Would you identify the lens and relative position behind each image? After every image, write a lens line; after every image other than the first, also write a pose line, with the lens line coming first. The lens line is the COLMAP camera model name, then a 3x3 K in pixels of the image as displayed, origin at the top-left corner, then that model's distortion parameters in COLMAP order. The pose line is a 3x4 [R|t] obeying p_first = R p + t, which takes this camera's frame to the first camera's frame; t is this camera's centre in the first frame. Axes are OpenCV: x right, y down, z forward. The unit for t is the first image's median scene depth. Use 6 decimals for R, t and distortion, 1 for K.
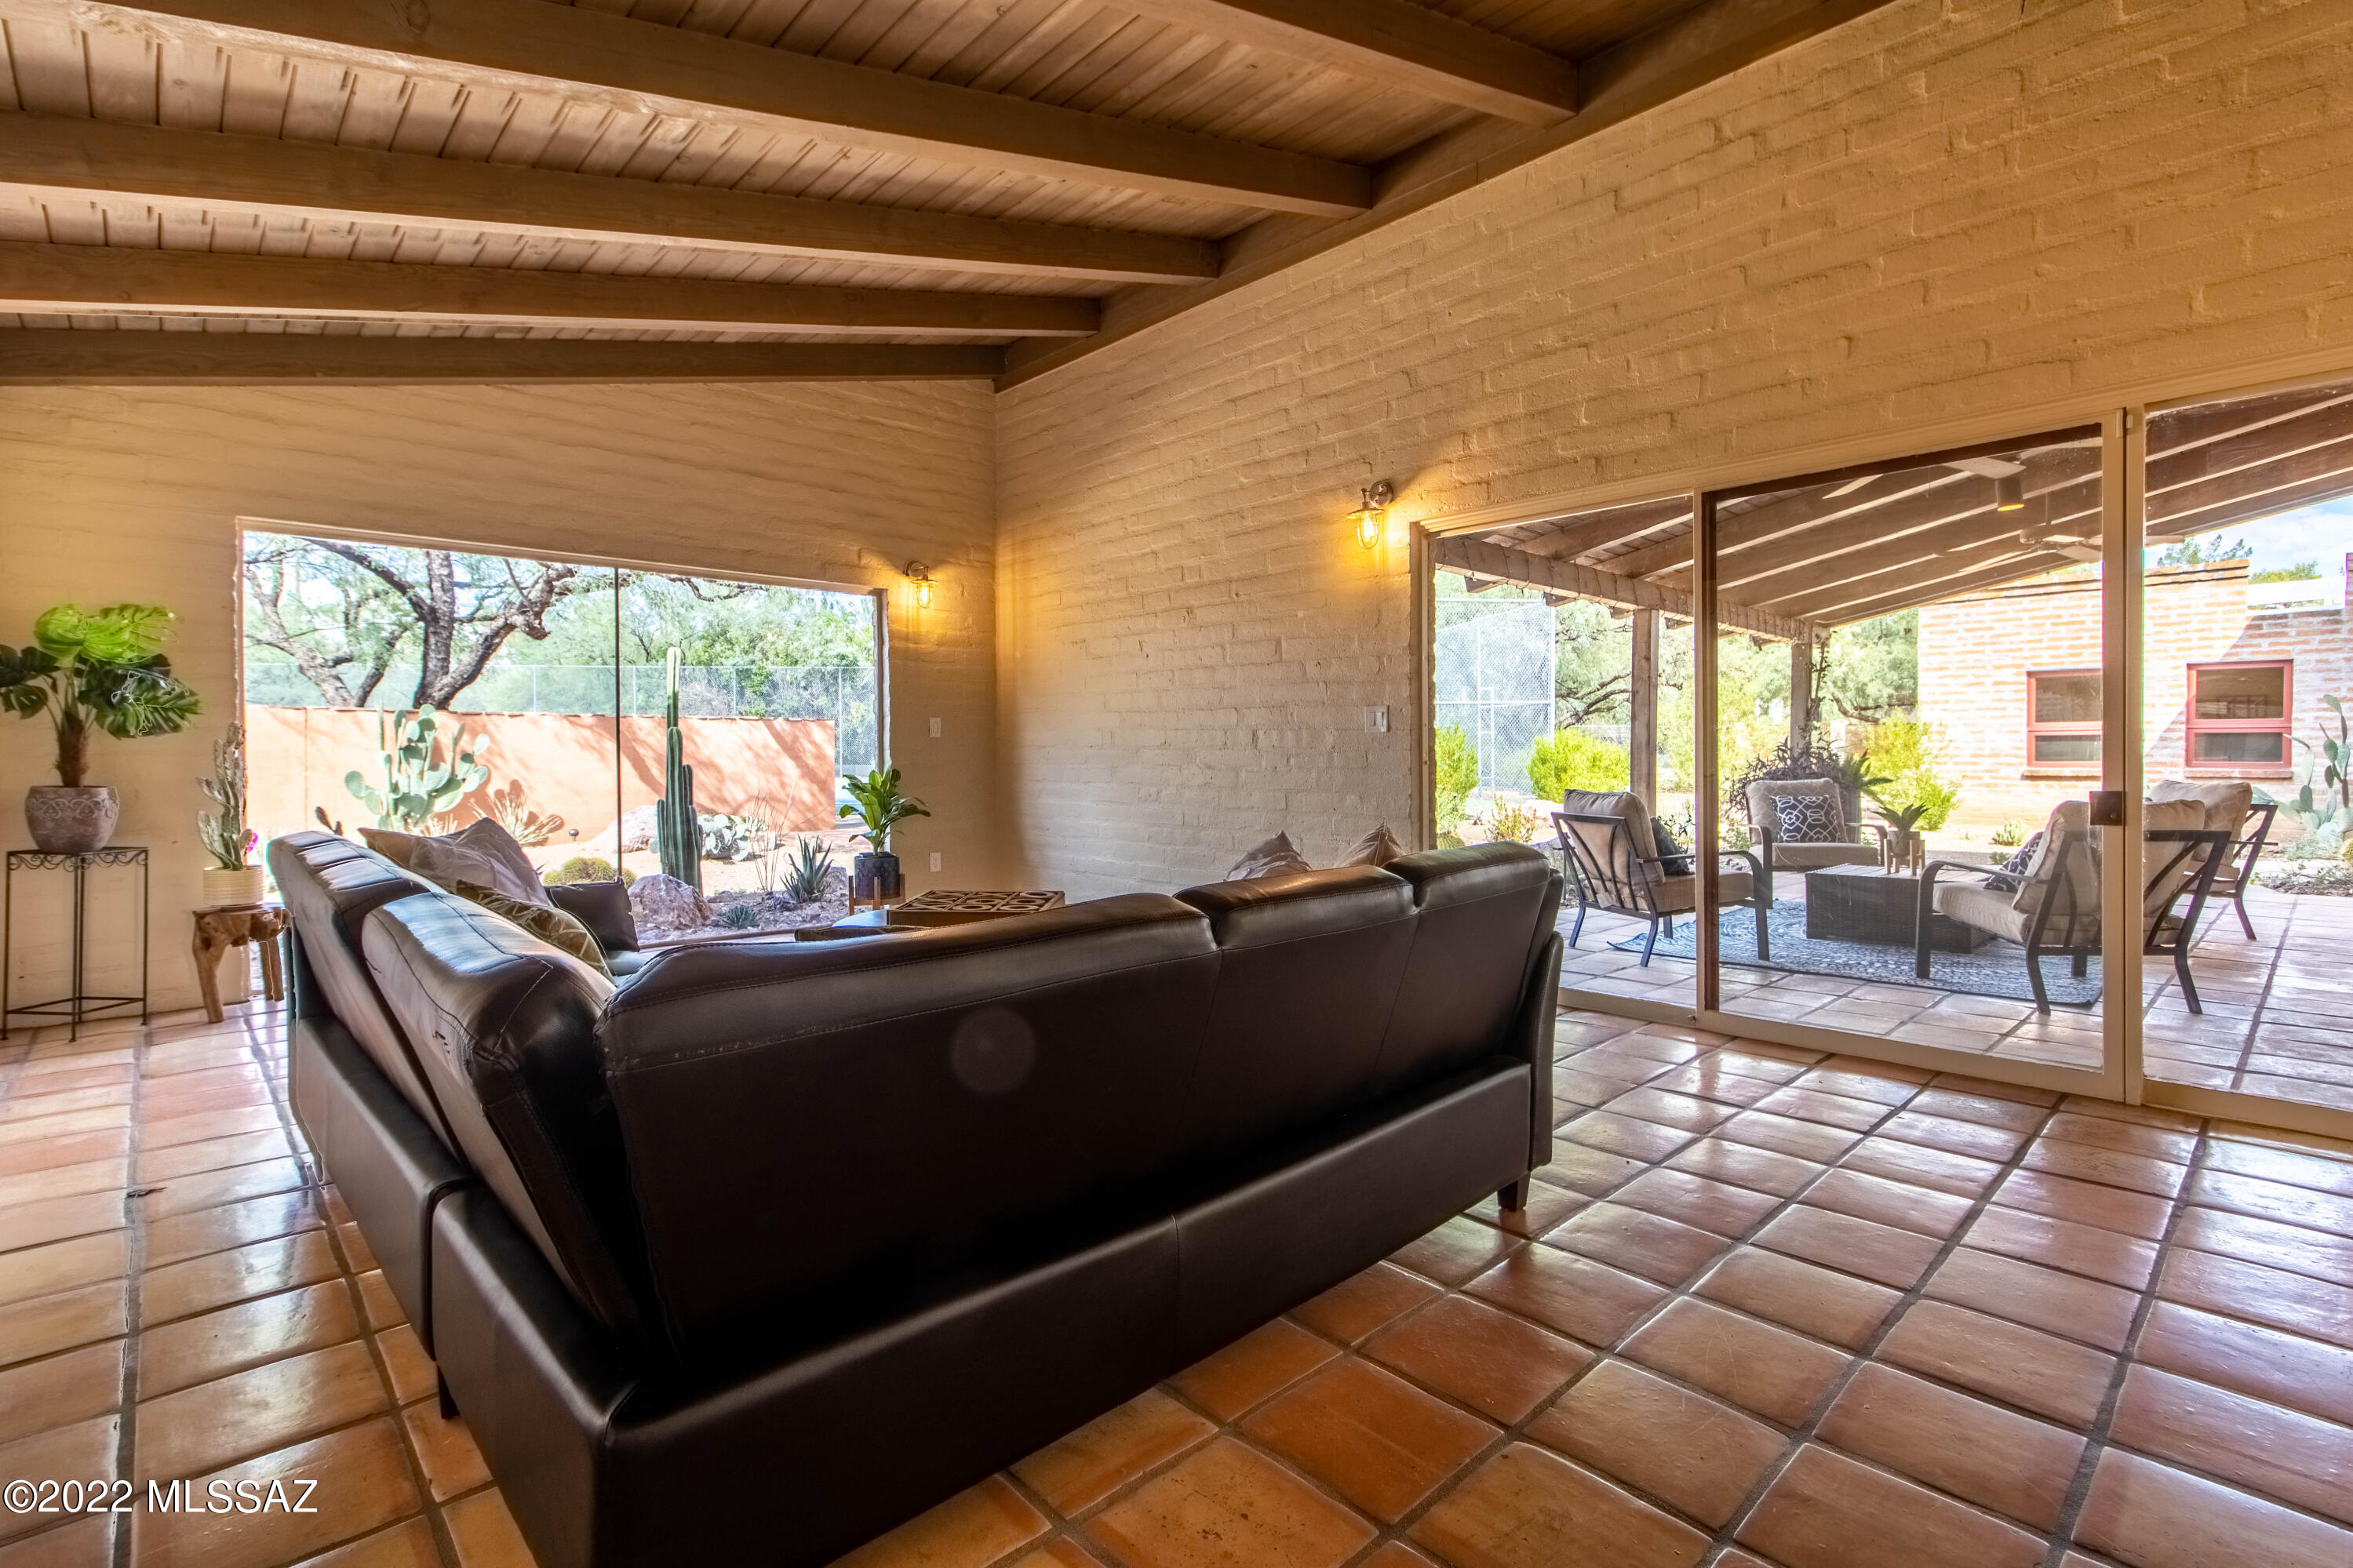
lens RADIAL K [[1090.4, 0, 1172.6], [0, 1090.4, 753.6], [0, 0, 1]] dist [0.003063, 0.000836]
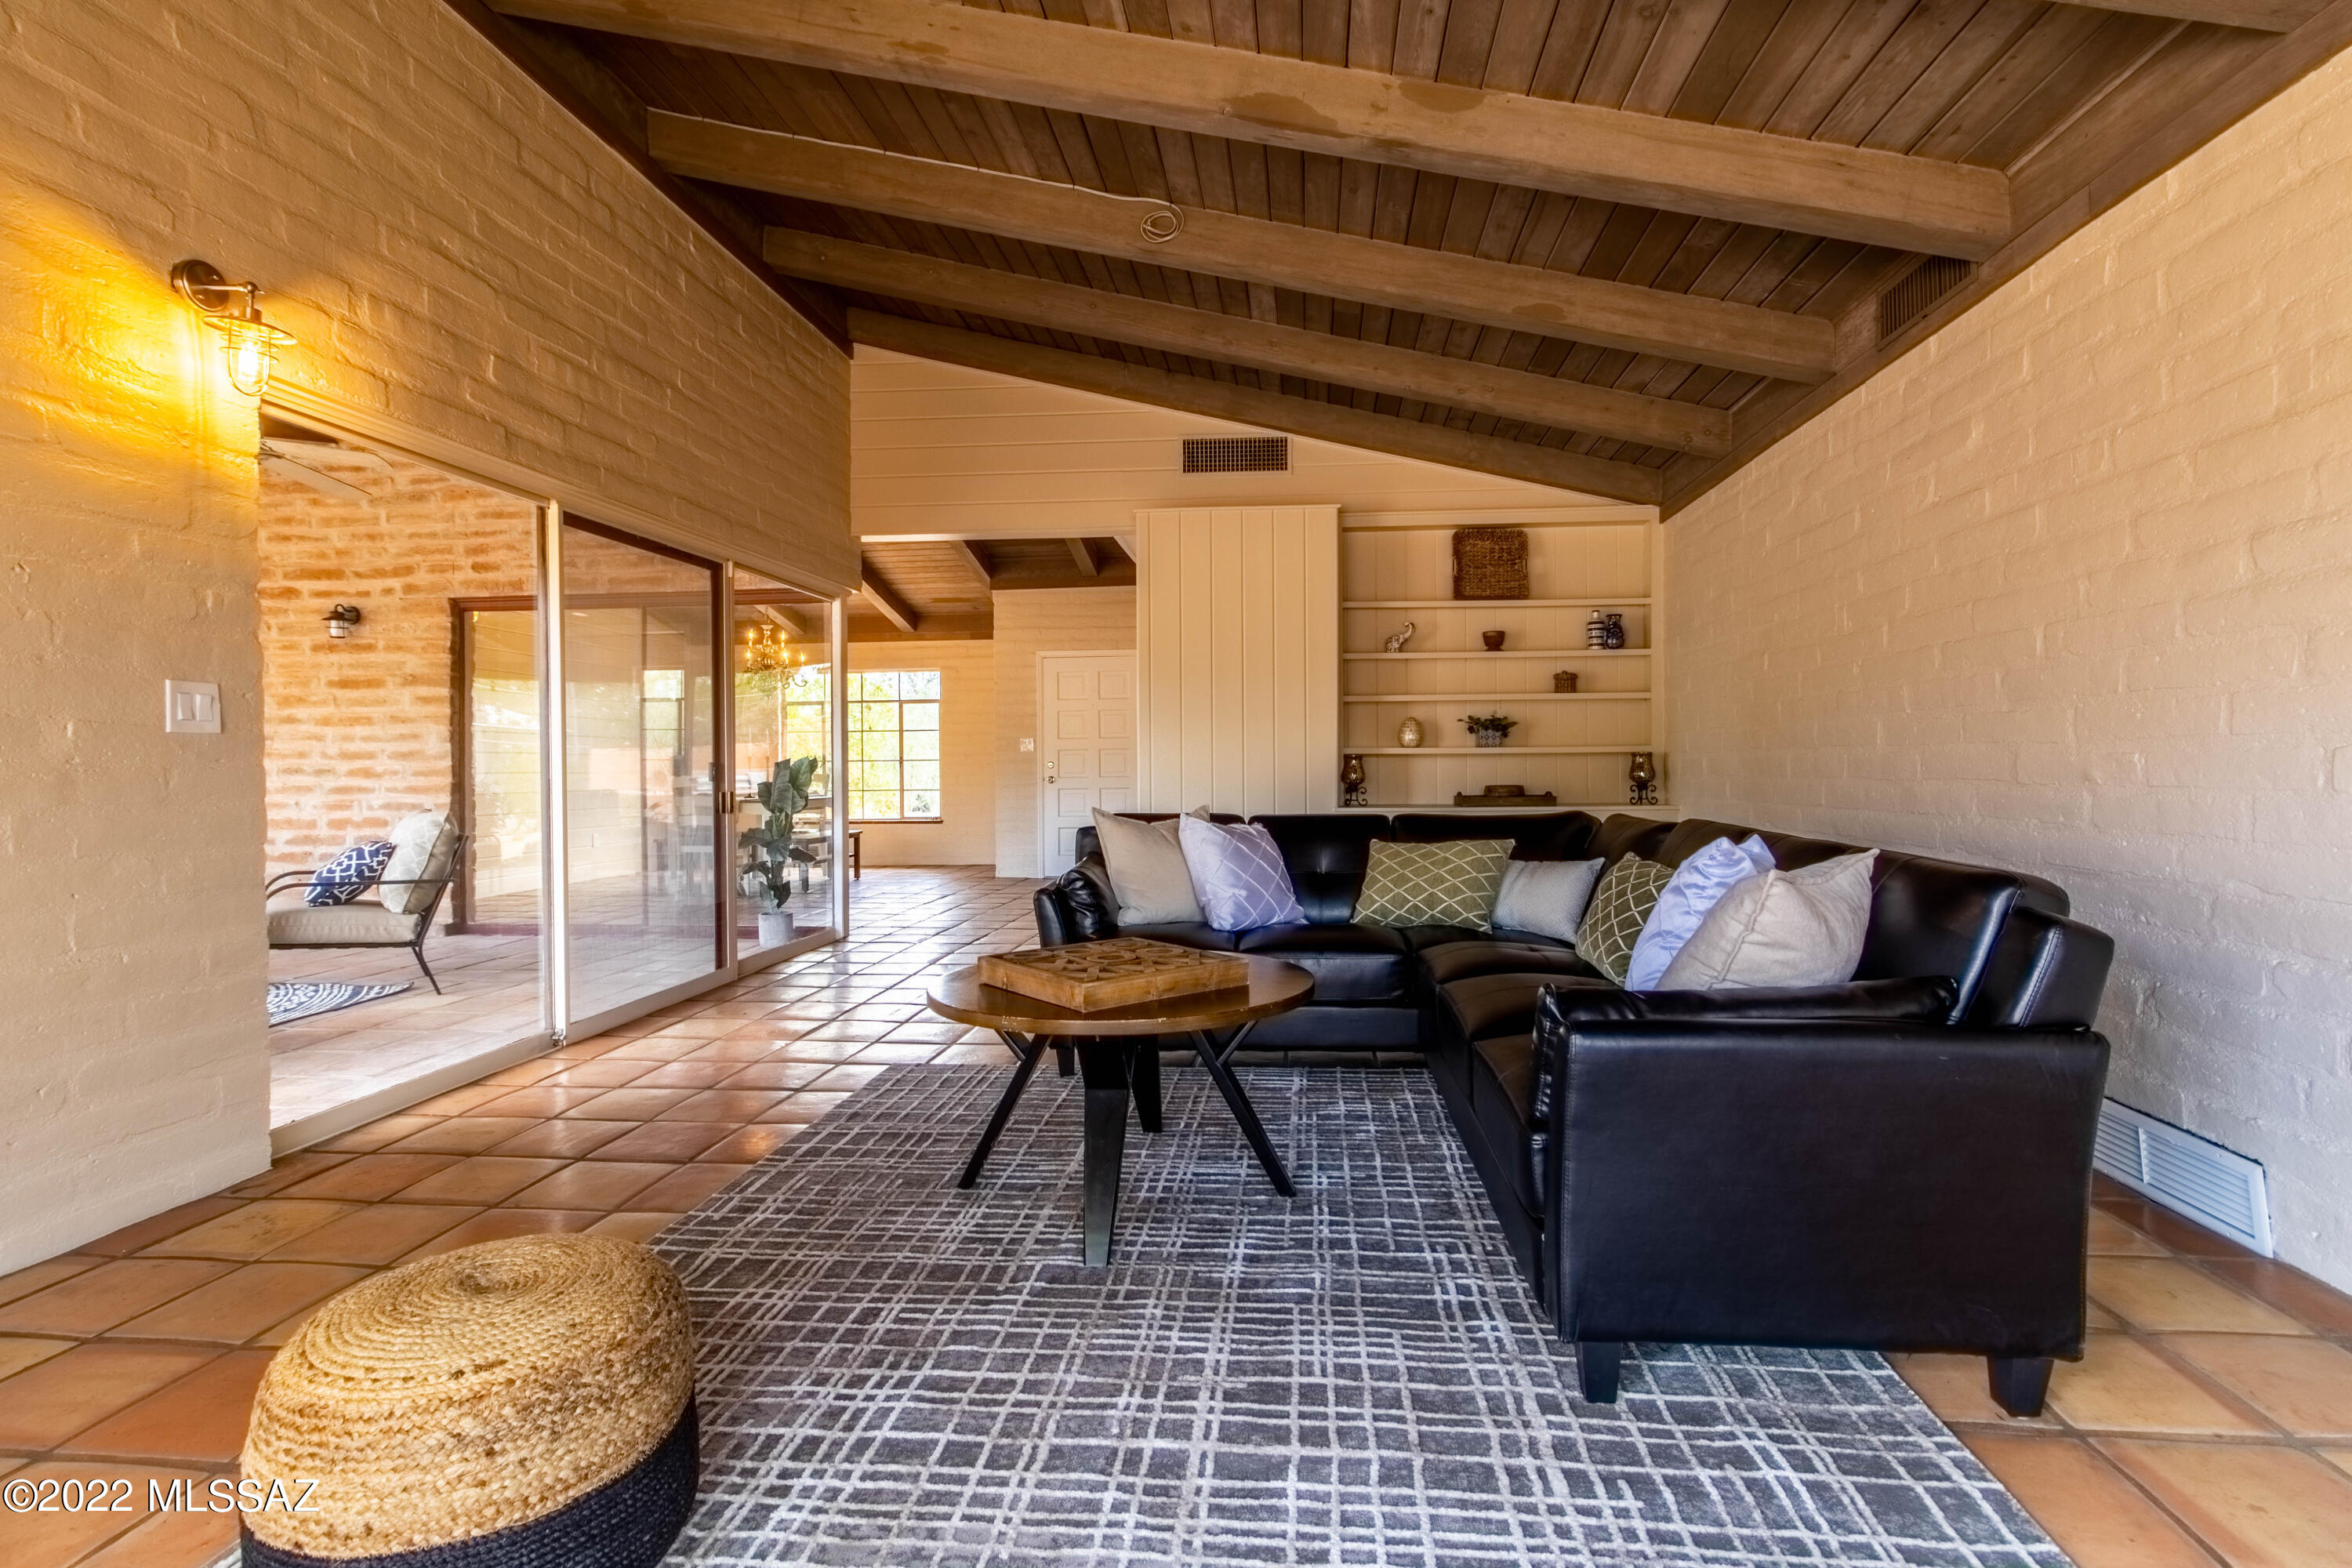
lens RADIAL K [[1079.0, 0, 1184.3], [0, 1079.0, 772.7], [0, 0, 1]] dist [0.000829, 0.000392]
pose [[-0.648520, -0.000796, 0.761197, -0.570065], [0.007728, 0.999941, 0.007630, 0.000321], [-0.761159, 0.010831, -0.648475, 1.063616]]
